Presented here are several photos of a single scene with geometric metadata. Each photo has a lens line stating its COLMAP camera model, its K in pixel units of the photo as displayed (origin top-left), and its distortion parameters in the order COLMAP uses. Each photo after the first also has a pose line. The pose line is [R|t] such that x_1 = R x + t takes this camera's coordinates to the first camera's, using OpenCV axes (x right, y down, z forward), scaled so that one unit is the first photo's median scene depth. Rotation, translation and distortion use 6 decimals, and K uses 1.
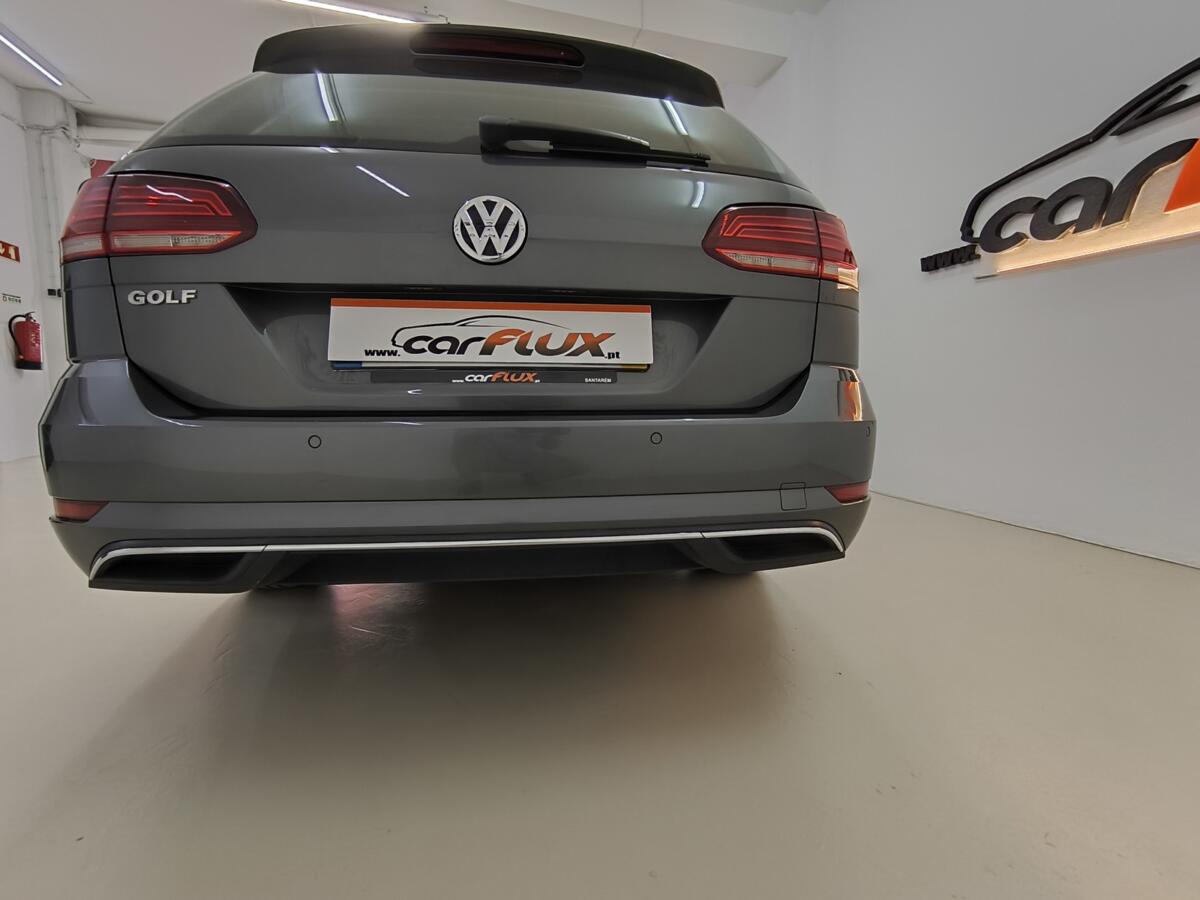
lens RADIAL K [[552.0, 0, 605.1], [0, 552.0, 448.5], [0, 0, 1]] dist [-0.019033, 0.009286]
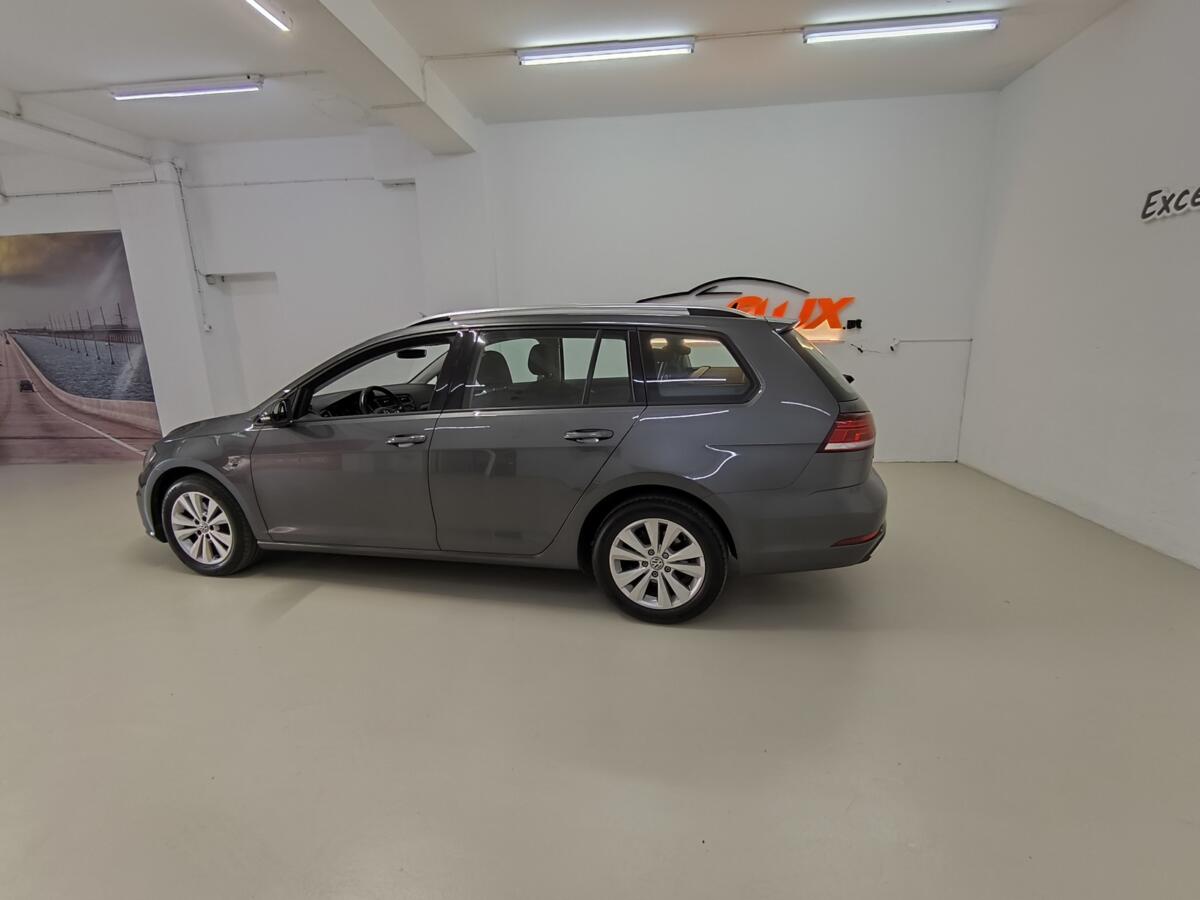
lens RADIAL K [[552.0, 0, 610.9], [0, 552.0, 448.1], [0, 0, 1]] dist [-0.019033, 0.009286]
pose [[0.367857, -0.205067, 0.906989, -3.818793], [0.127606, 0.977285, 0.169206, -0.938916], [-0.921085, 0.053493, 0.385668, 1.100528]]
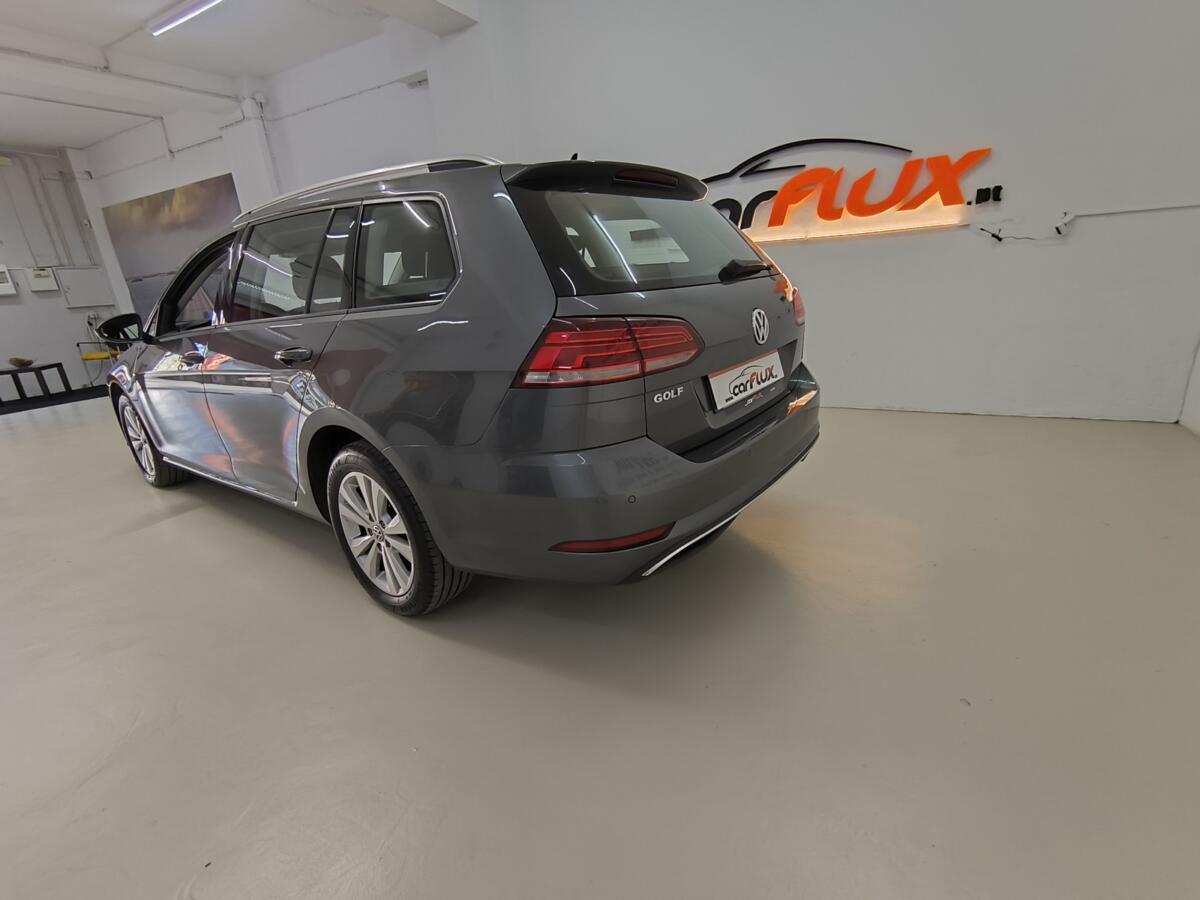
lens RADIAL K [[552.0, 0, 605.6], [0, 552.0, 452.2], [0, 0, 1]] dist [-0.019033, 0.009286]
pose [[0.698514, -0.273220, 0.661384, -1.963701], [0.151552, 0.959759, 0.236420, -0.501663], [-0.699364, -0.064908, 0.711812, -0.047965]]
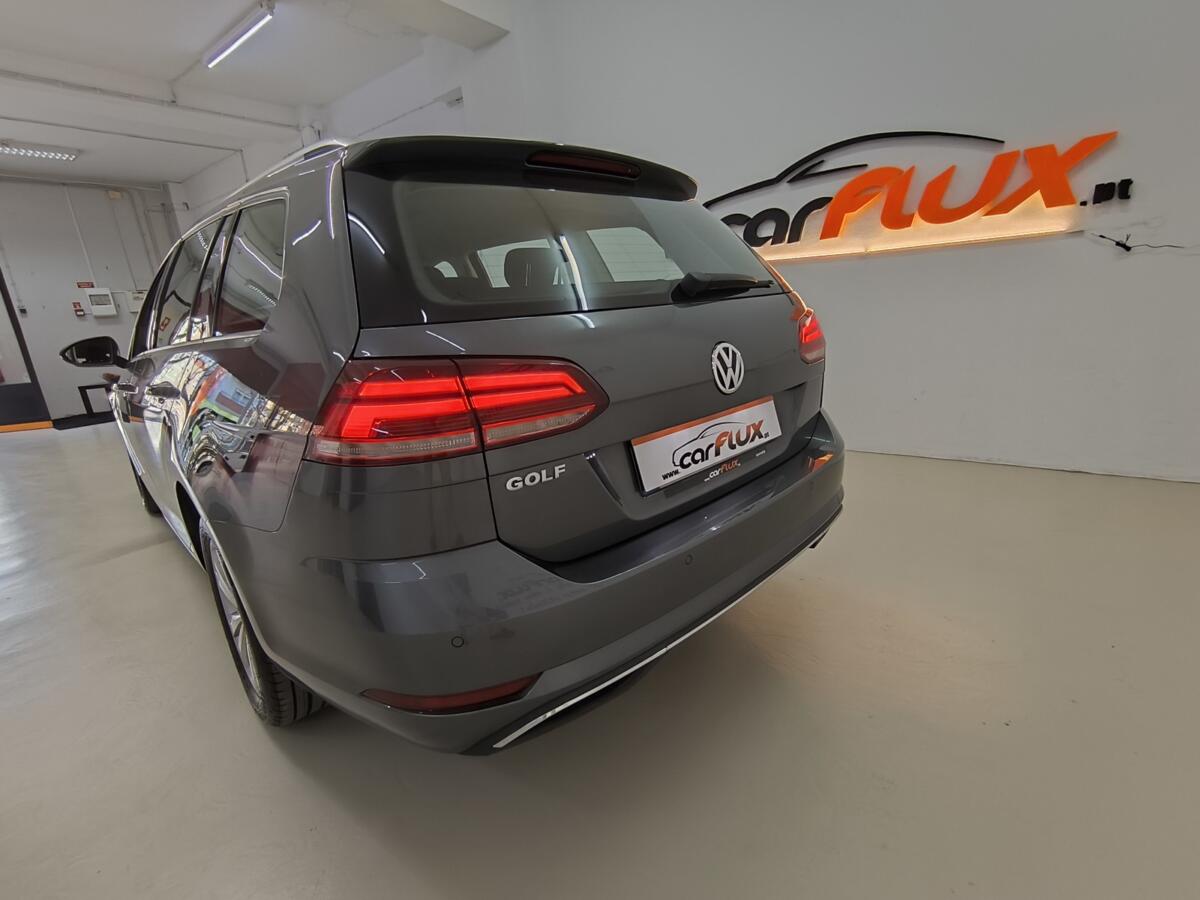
lens RADIAL K [[552.0, 0, 605.0], [0, 552.0, 451.9], [0, 0, 1]] dist [-0.019033, 0.009286]
pose [[0.796310, -0.219759, 0.563556, -1.225410], [0.141468, 0.973493, 0.179719, -0.470852], [-0.588113, -0.063387, 0.806291, 0.061020]]
